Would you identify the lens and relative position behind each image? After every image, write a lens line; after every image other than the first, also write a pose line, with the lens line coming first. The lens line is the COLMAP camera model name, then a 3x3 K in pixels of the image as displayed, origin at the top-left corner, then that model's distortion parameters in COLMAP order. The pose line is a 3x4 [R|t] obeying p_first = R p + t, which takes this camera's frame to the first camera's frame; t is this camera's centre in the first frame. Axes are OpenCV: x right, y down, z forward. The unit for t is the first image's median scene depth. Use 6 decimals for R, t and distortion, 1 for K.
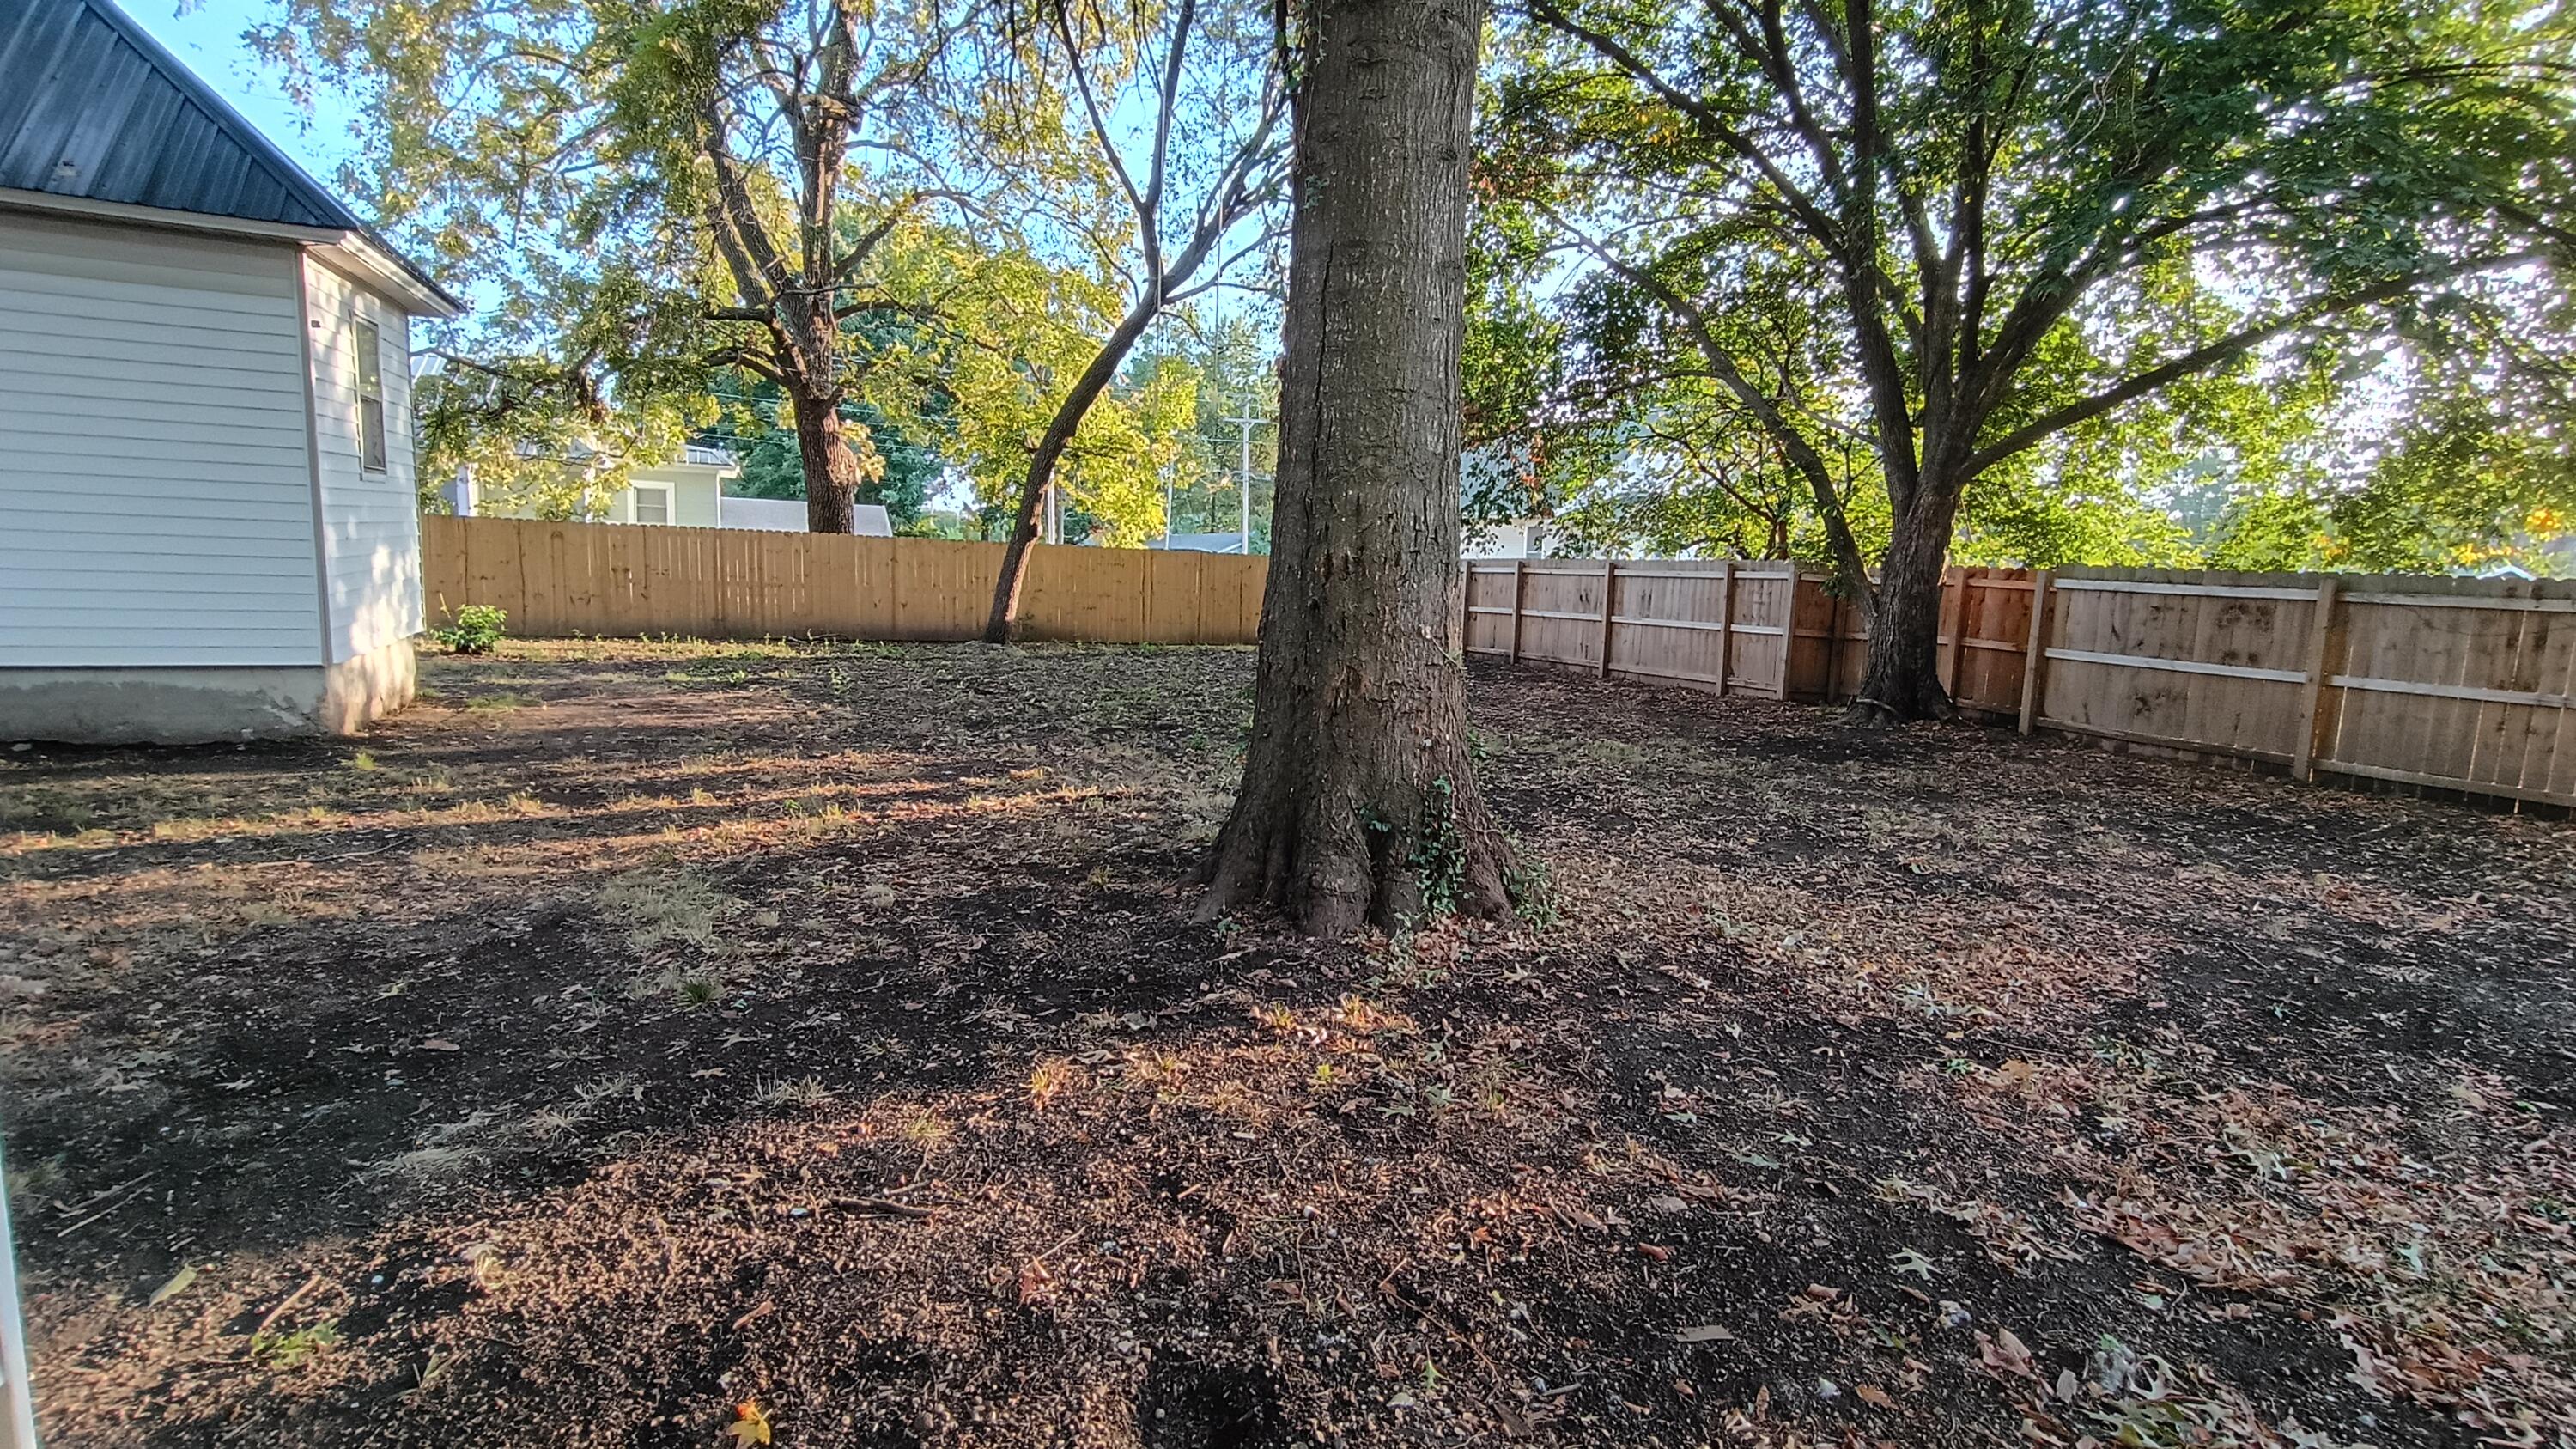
lens RADIAL K [[1199.6, 0, 1287.0], [0, 1199.6, 719.9], [0, 0, 1]] dist [-0.000267, 0.000015]
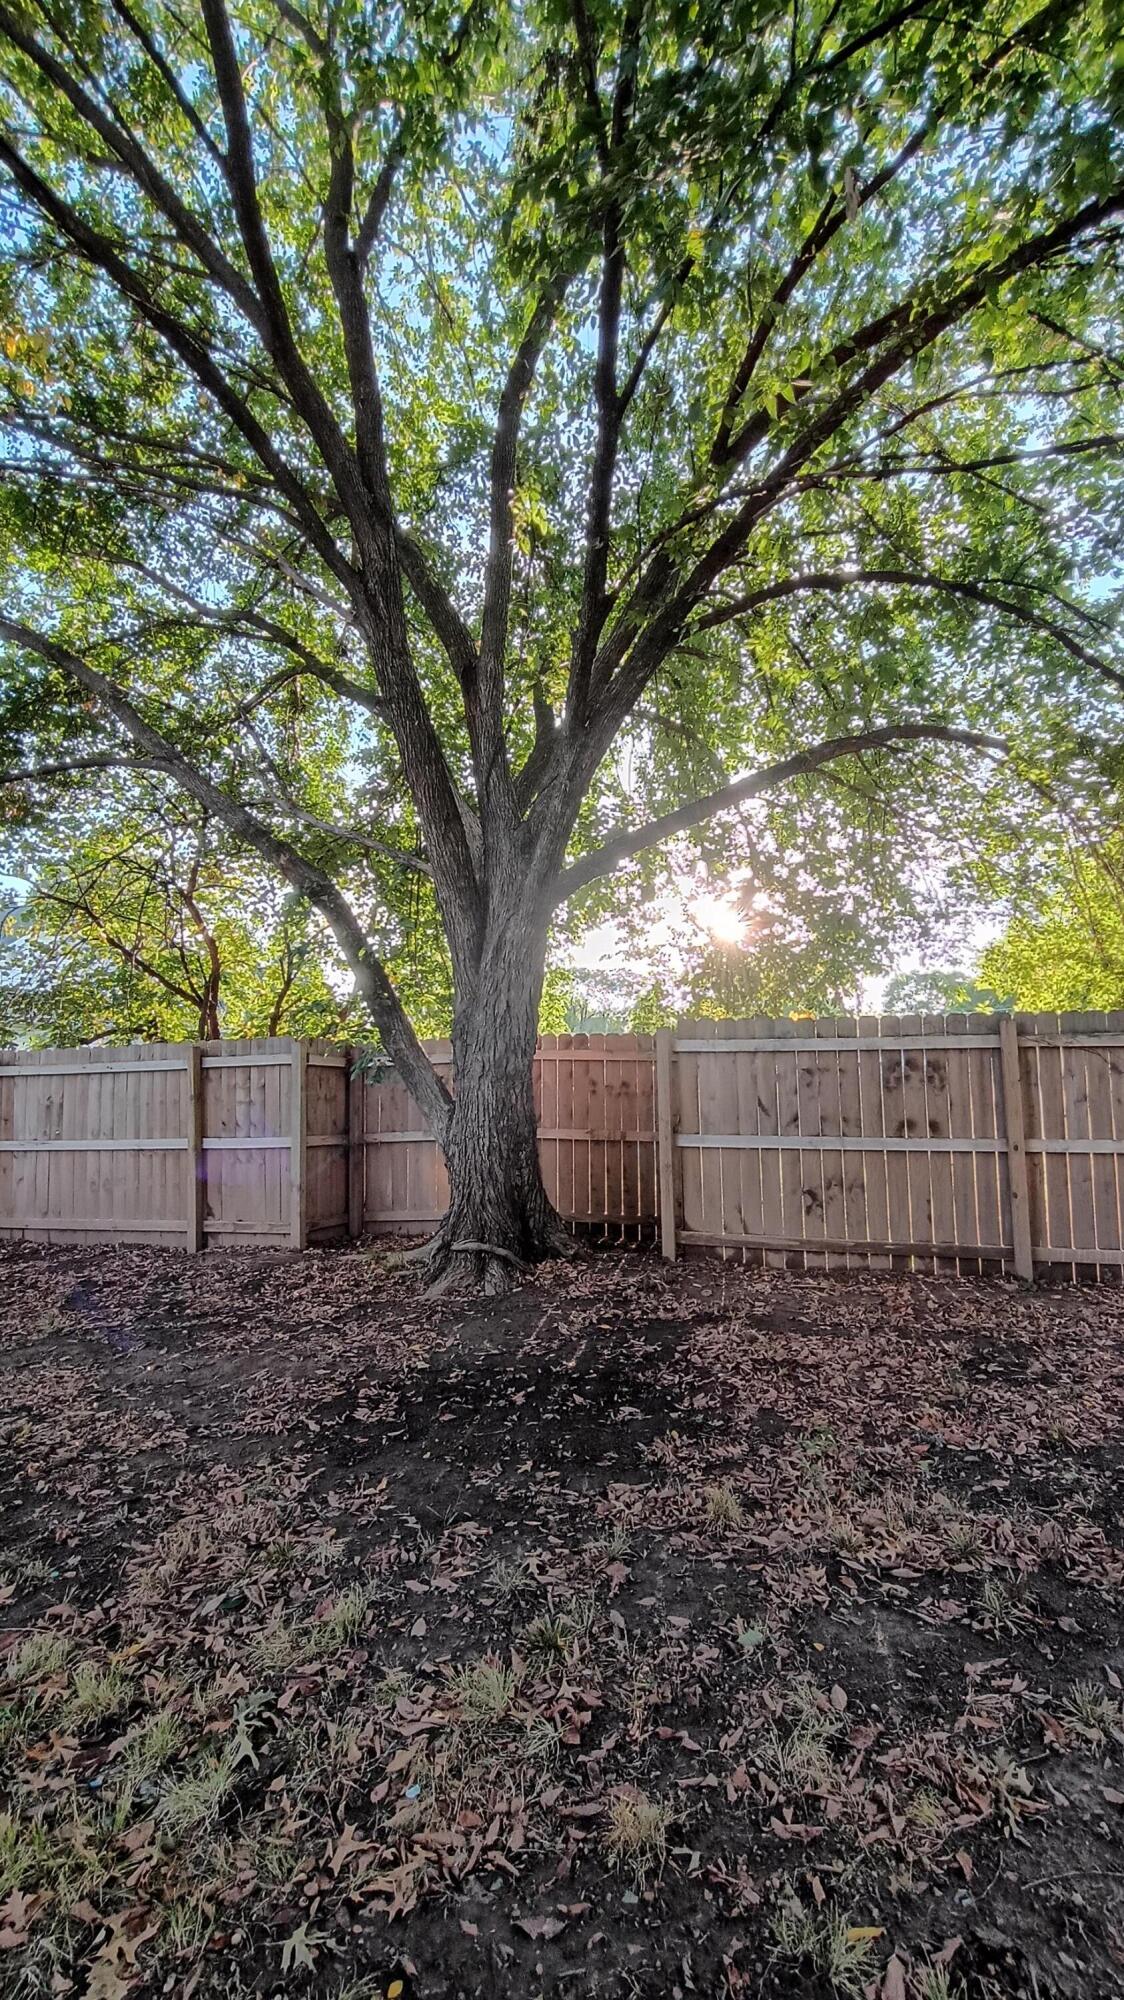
lens RADIAL K [[931.2, 0, 560.1], [0, 931.2, 998.4], [0, 0, 1]] dist [-0.000267, 0.000015]
pose [[0.686080, 0.004921, 0.727509, 0.157307], [0.142206, 0.979781, -0.140735, -0.064920], [-0.713492, 0.200012, 0.671509, 0.593274]]
